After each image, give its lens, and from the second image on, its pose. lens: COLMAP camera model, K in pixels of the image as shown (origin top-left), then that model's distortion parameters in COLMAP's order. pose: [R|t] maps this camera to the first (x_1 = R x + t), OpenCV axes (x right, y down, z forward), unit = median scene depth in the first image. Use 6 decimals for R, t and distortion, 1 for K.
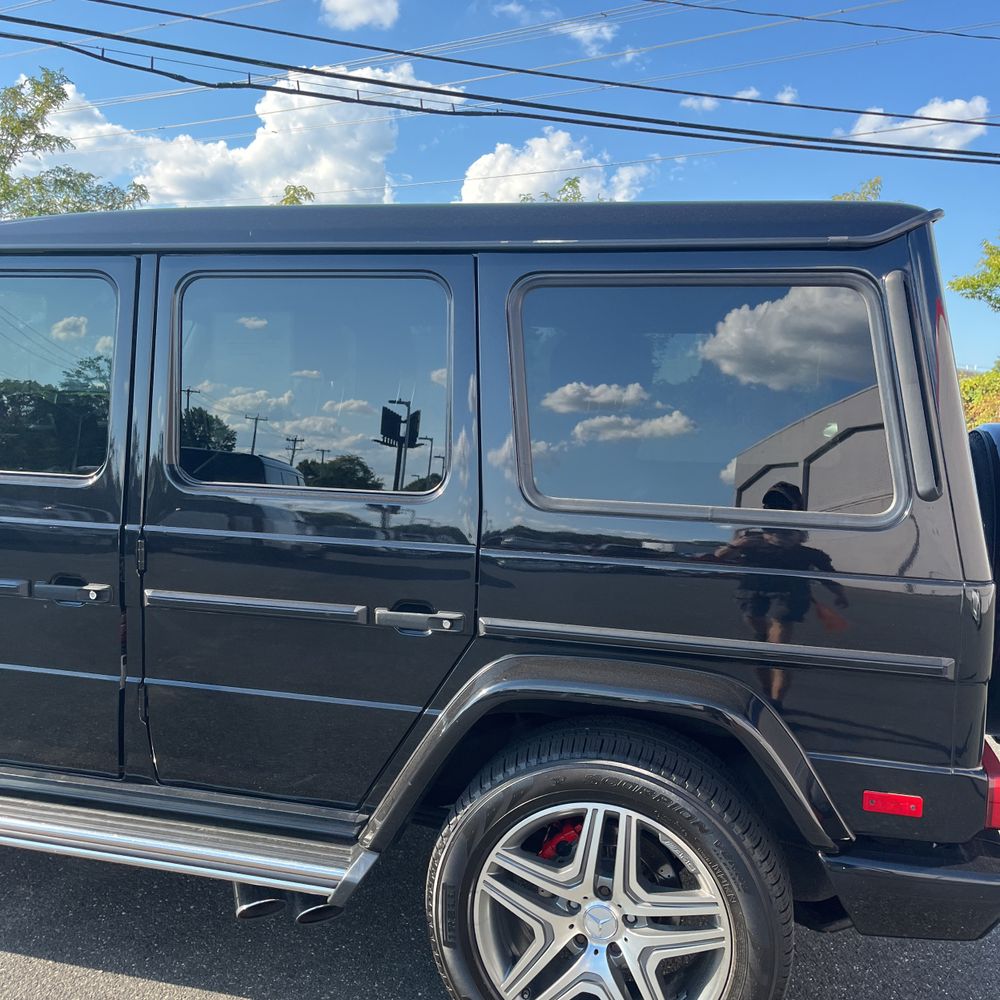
lens RADIAL K [[1013.3, 0, 501.8], [0, 1013.3, 495.6], [0, 0, 1]] dist [0.023294, 0.000000]
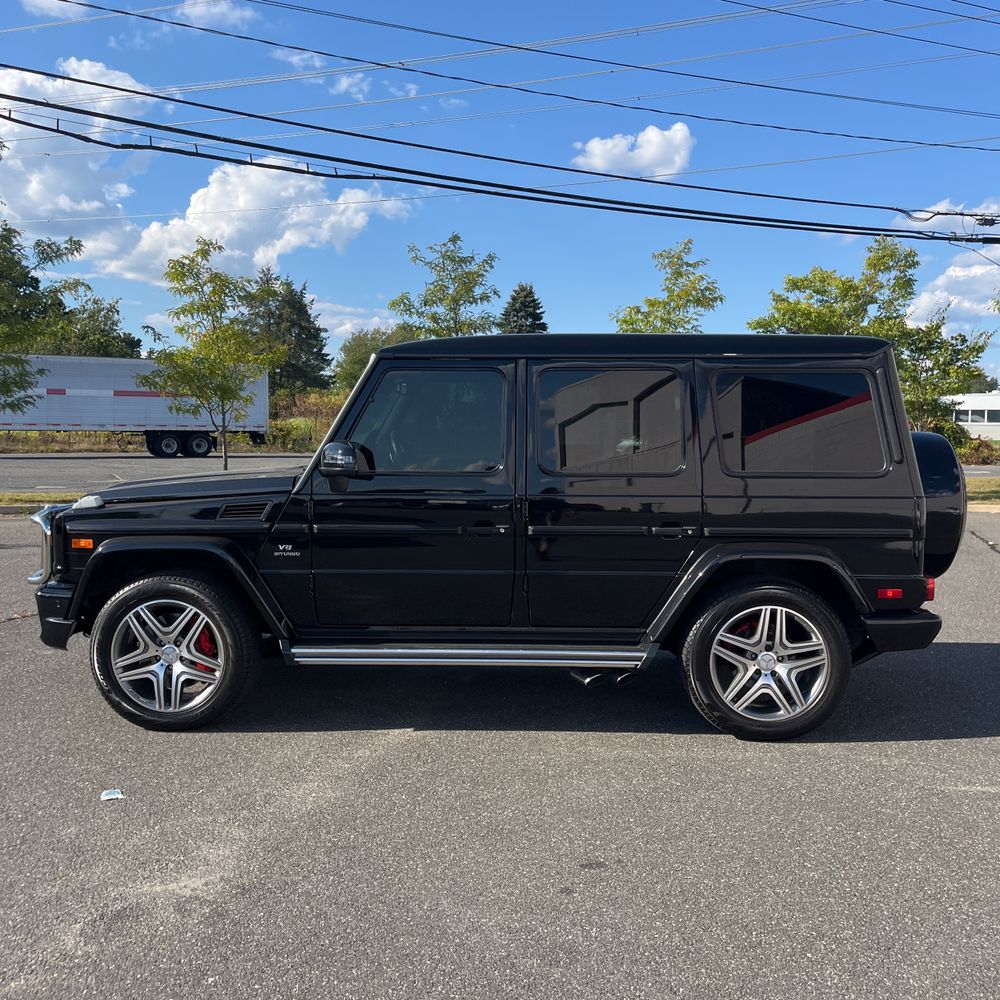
lens RADIAL K [[1013.3, 0, 502.0], [0, 1013.3, 485.2], [0, 0, 1]] dist [0.023294, 0.000000]
pose [[0.976770, -0.038000, 0.210892, -0.912663], [0.044882, 0.998601, -0.027943, 0.072608], [-0.209536, 0.036759, 0.977110, -1.042842]]
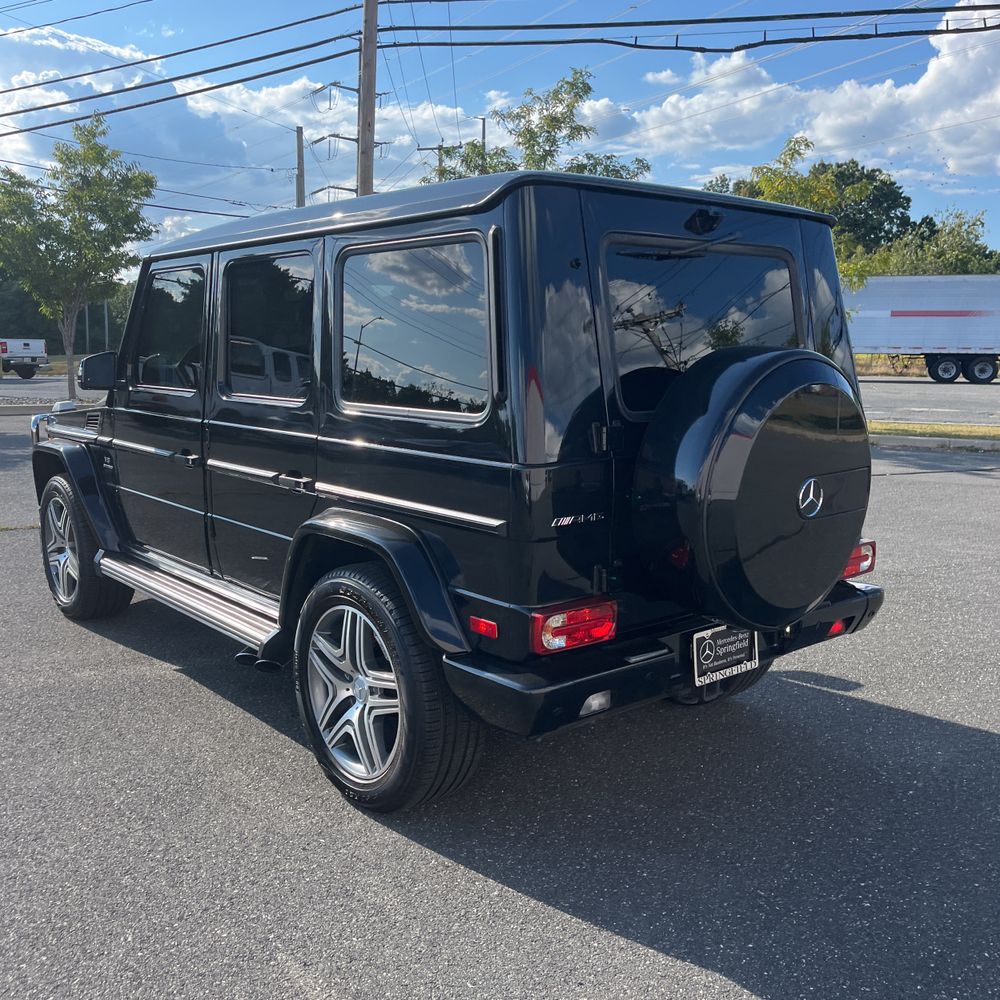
lens RADIAL K [[1013.3, 0, 480.0], [0, 1013.3, 505.8], [0, 0, 1]] dist [0.023294, 0.000000]
pose [[0.811289, 0.067056, -0.580788, 1.073490], [-0.037444, 0.997321, 0.062844, 0.054055], [0.583446, -0.029237, 0.811626, -0.086757]]
